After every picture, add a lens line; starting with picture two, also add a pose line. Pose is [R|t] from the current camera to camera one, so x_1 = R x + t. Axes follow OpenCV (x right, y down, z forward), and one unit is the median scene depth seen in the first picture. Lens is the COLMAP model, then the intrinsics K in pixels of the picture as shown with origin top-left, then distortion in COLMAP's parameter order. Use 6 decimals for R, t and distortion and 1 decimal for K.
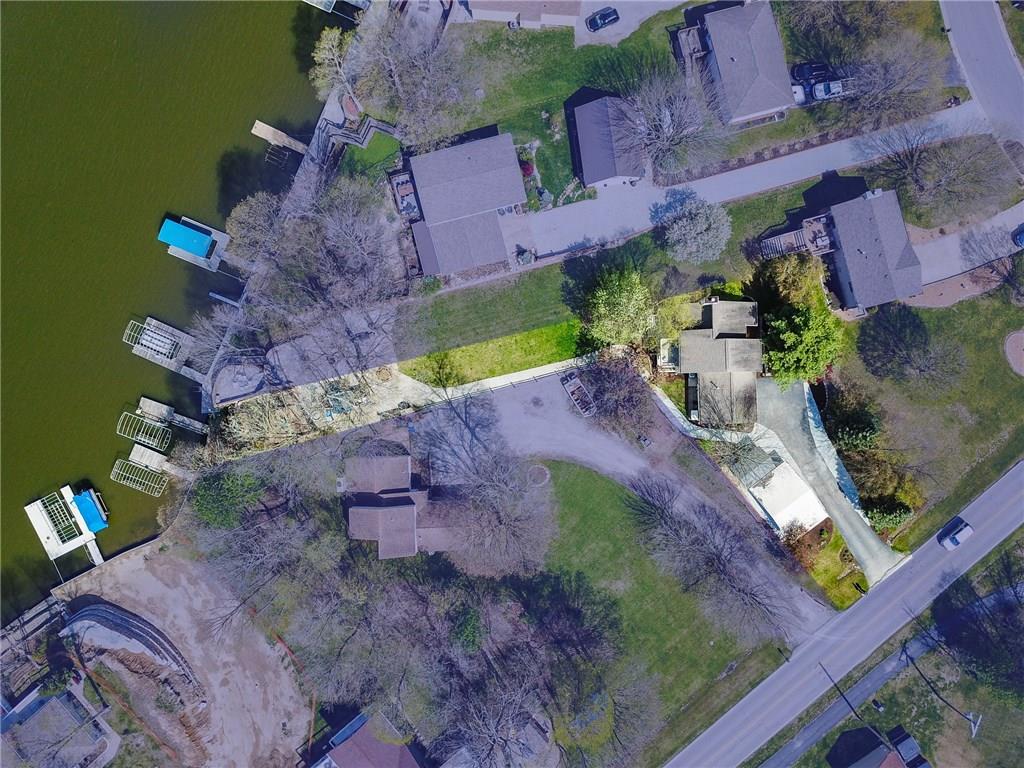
lens RADIAL K [[764.2, 0, 512.0], [0, 764.2, 384.0], [0, 0, 1]] dist [0.007163, -0.002308]
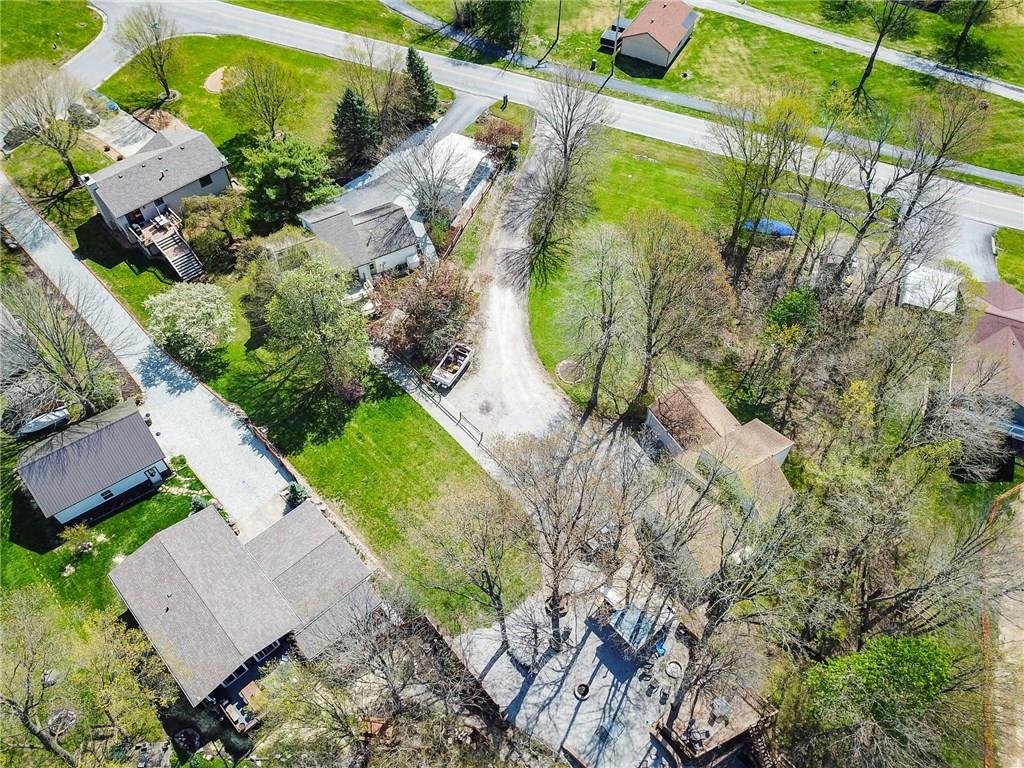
lens RADIAL K [[764.2, 0, 512.0], [0, 764.2, 384.0], [0, 0, 1]] dist [0.007163, -0.002308]
pose [[-0.472235, -0.739283, 0.480057, -0.311738], [0.880747, -0.373634, 0.291003, -0.157100], [-0.035767, 0.560230, 0.827564, 0.381643]]
